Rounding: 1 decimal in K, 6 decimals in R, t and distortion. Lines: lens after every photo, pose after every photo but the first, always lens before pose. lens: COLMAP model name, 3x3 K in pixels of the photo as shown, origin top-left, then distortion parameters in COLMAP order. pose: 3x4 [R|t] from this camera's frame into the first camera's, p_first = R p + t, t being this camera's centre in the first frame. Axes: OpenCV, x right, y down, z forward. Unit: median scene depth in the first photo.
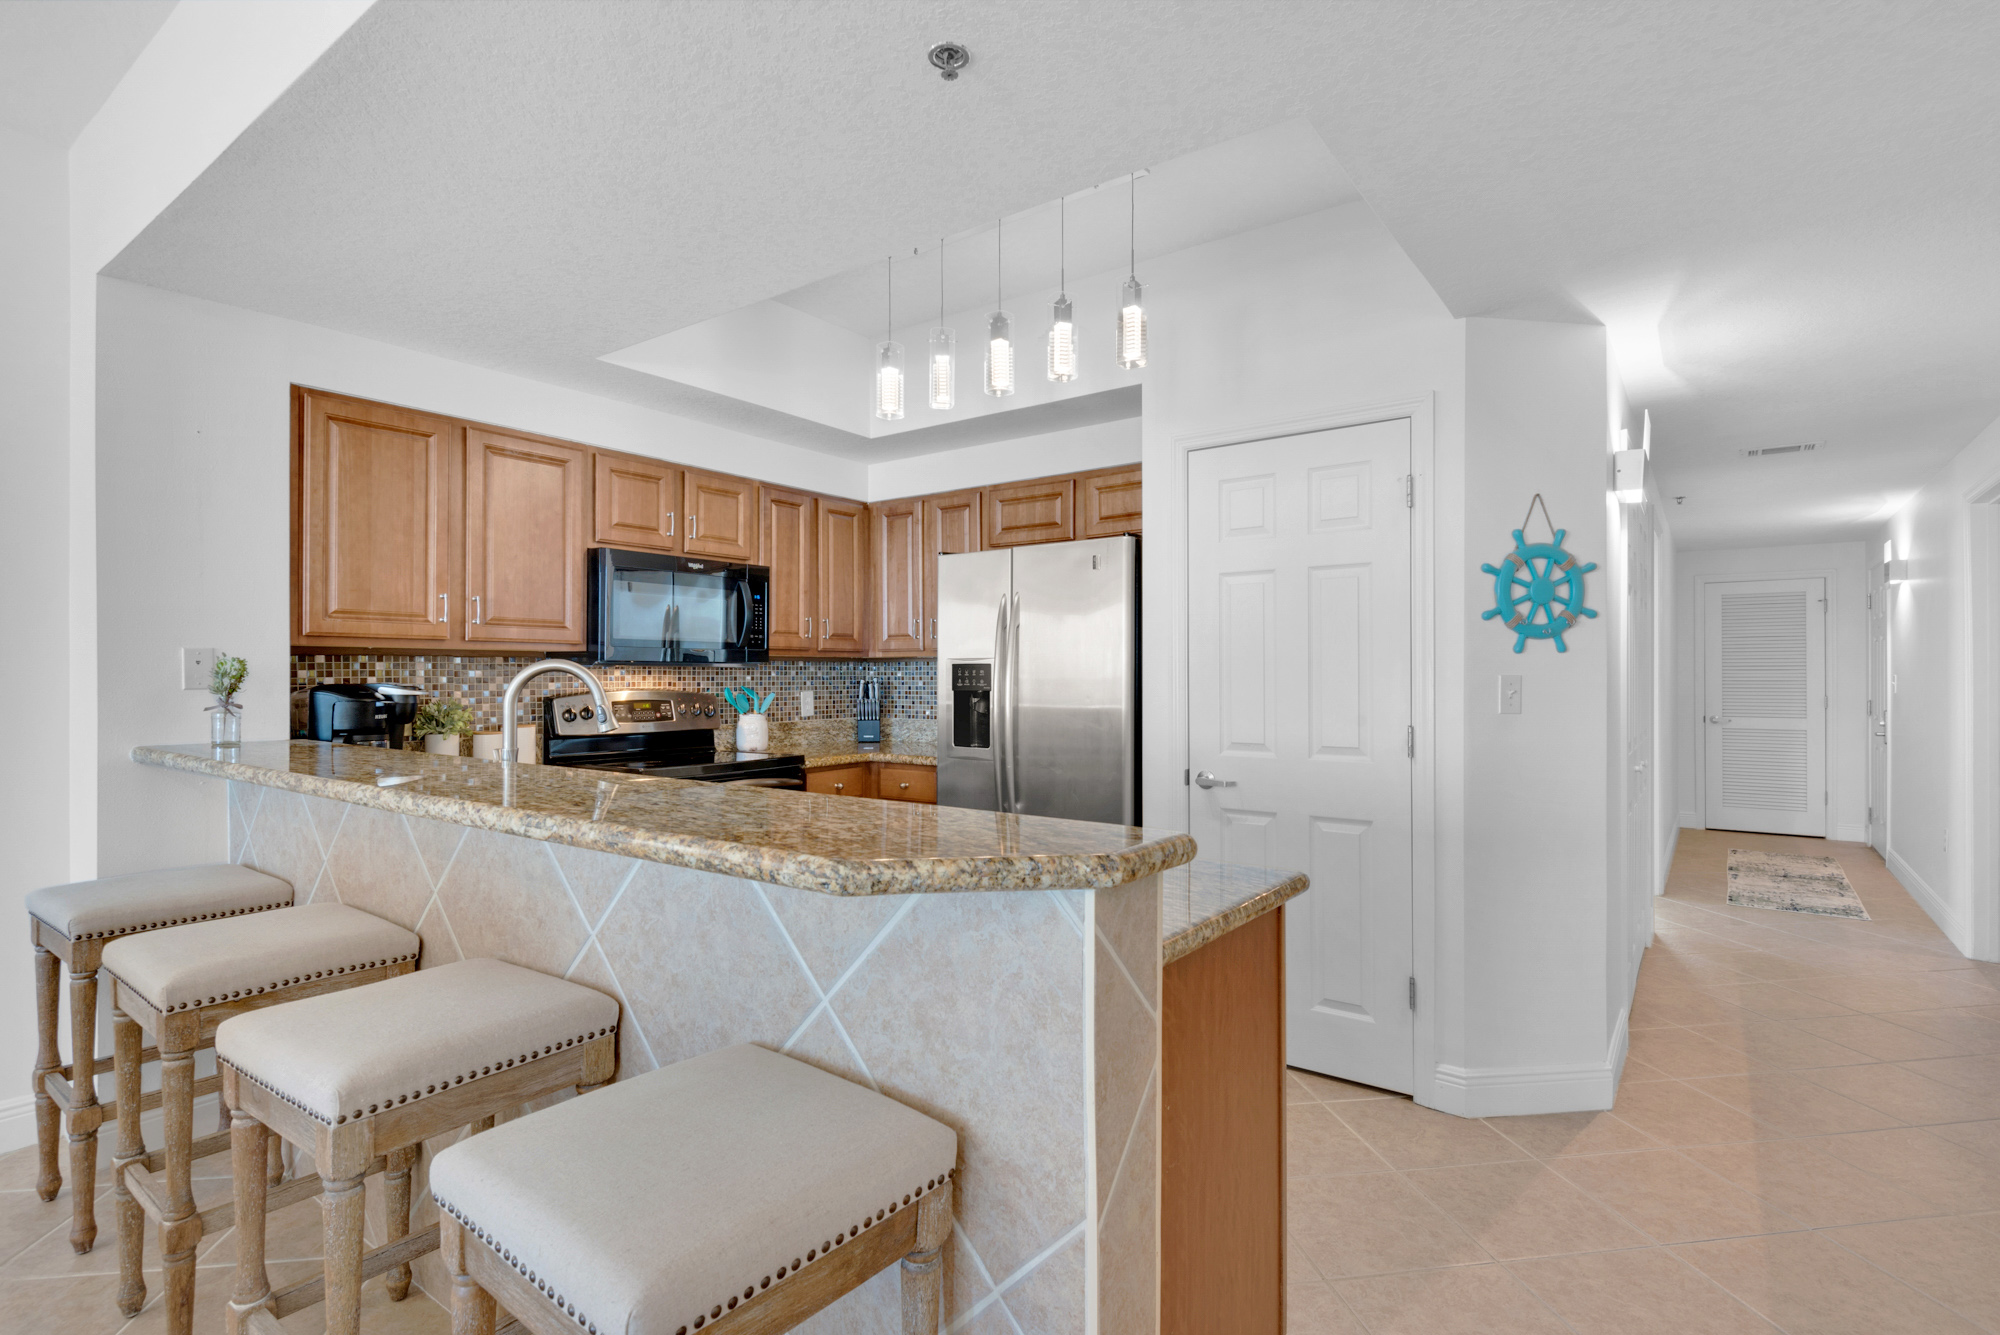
lens RADIAL K [[1001.4, 0, 956.4], [0, 1001.4, 672.9], [0, 0, 1]] dist [-0.005690, -0.005648]
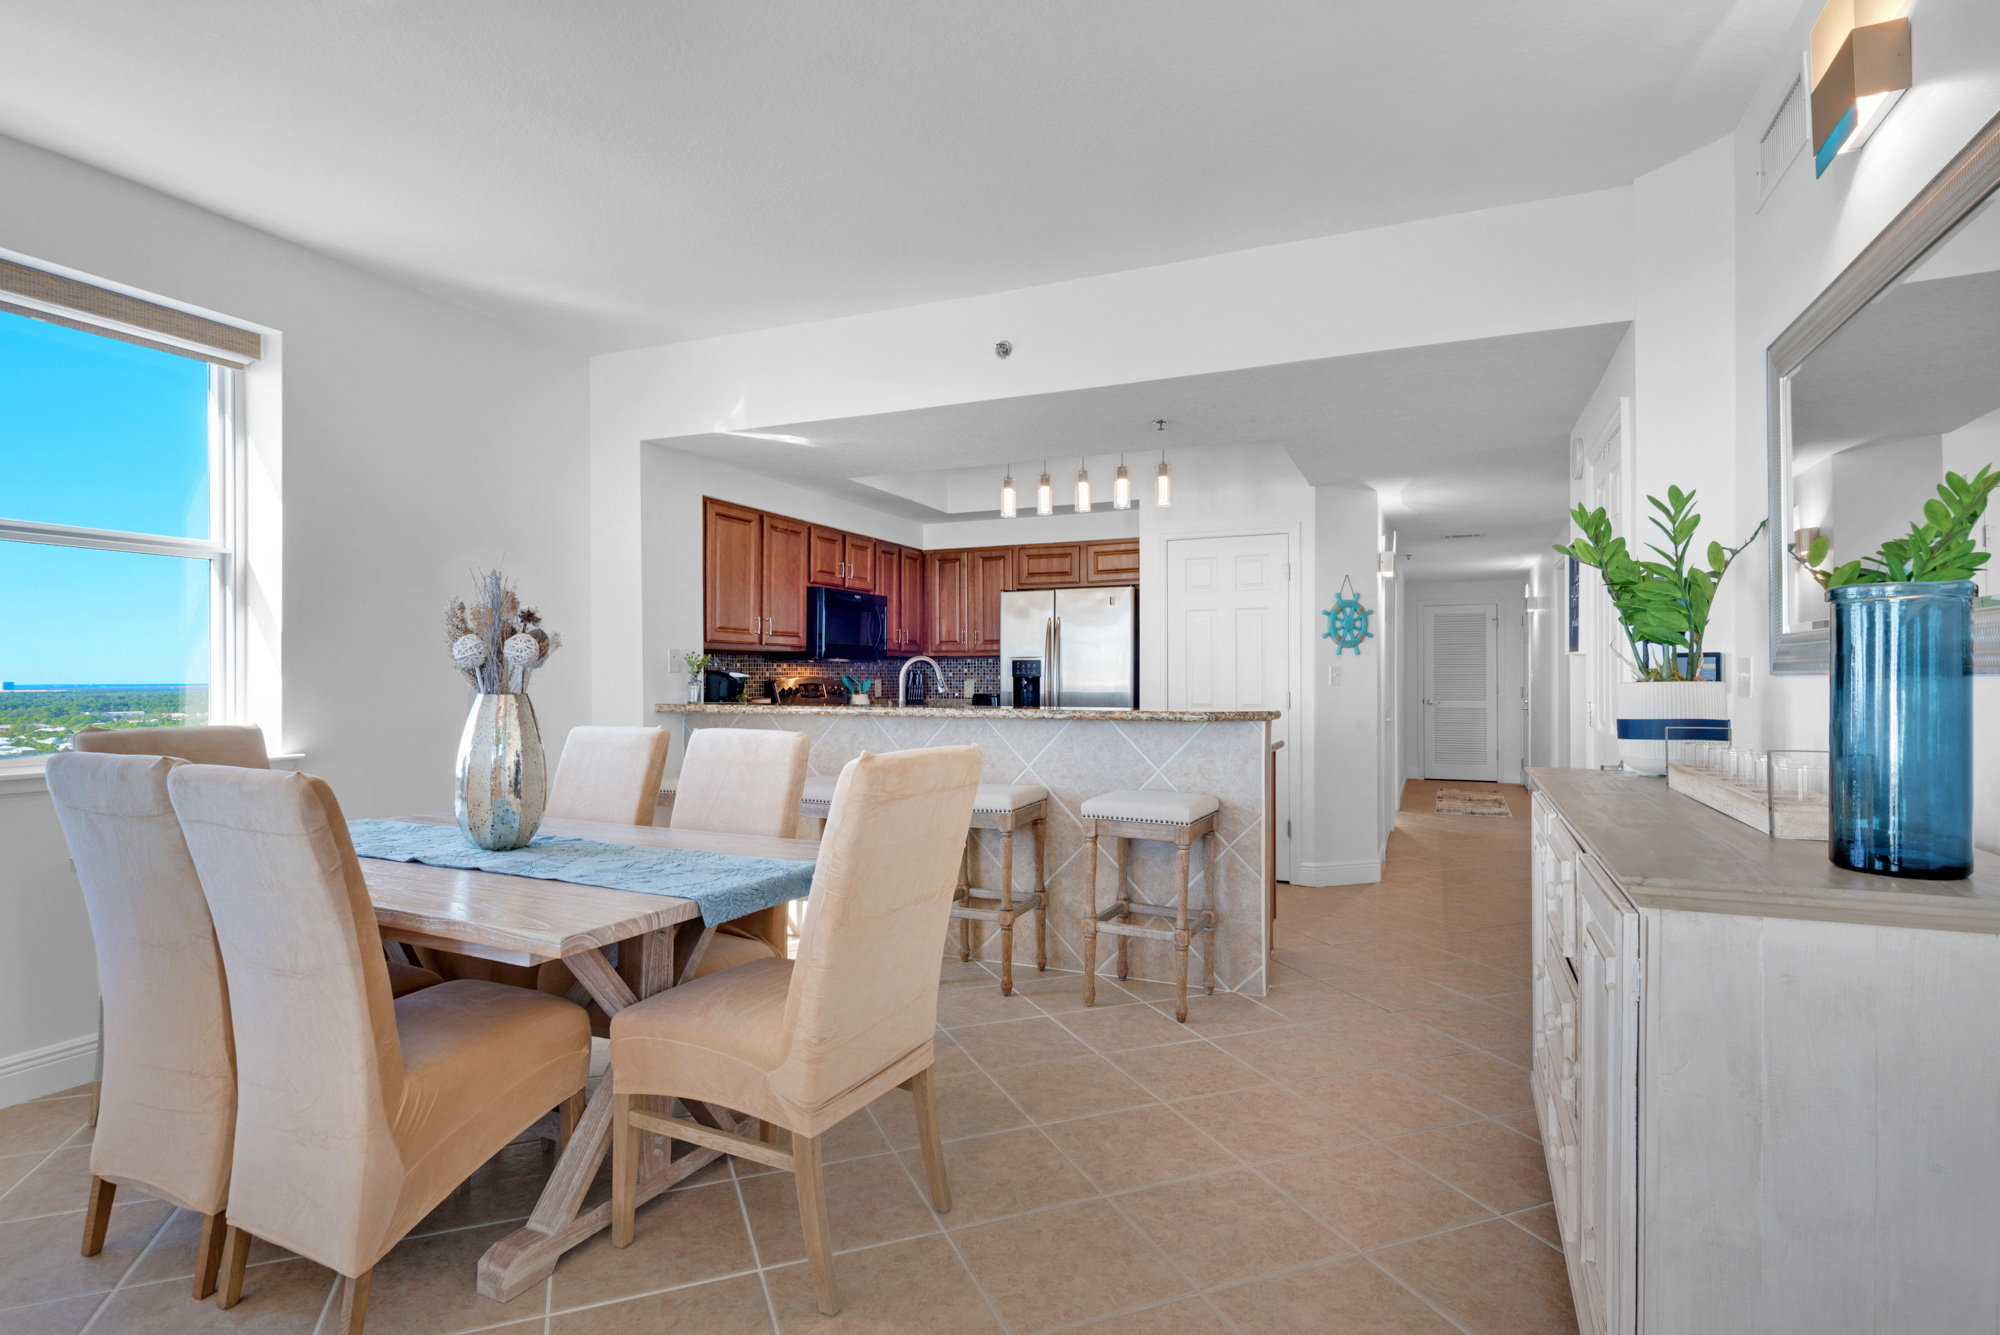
lens RADIAL K [[1001.4, 0, 995.2], [0, 1001.4, 675.5], [0, 0, 1]] dist [-0.005690, -0.005648]
pose [[0.972204, -0.001007, 0.234133, -0.421444], [0.000351, 0.999996, 0.002840, 0.011459], [-0.234135, -0.002679, 0.972200, -0.577400]]
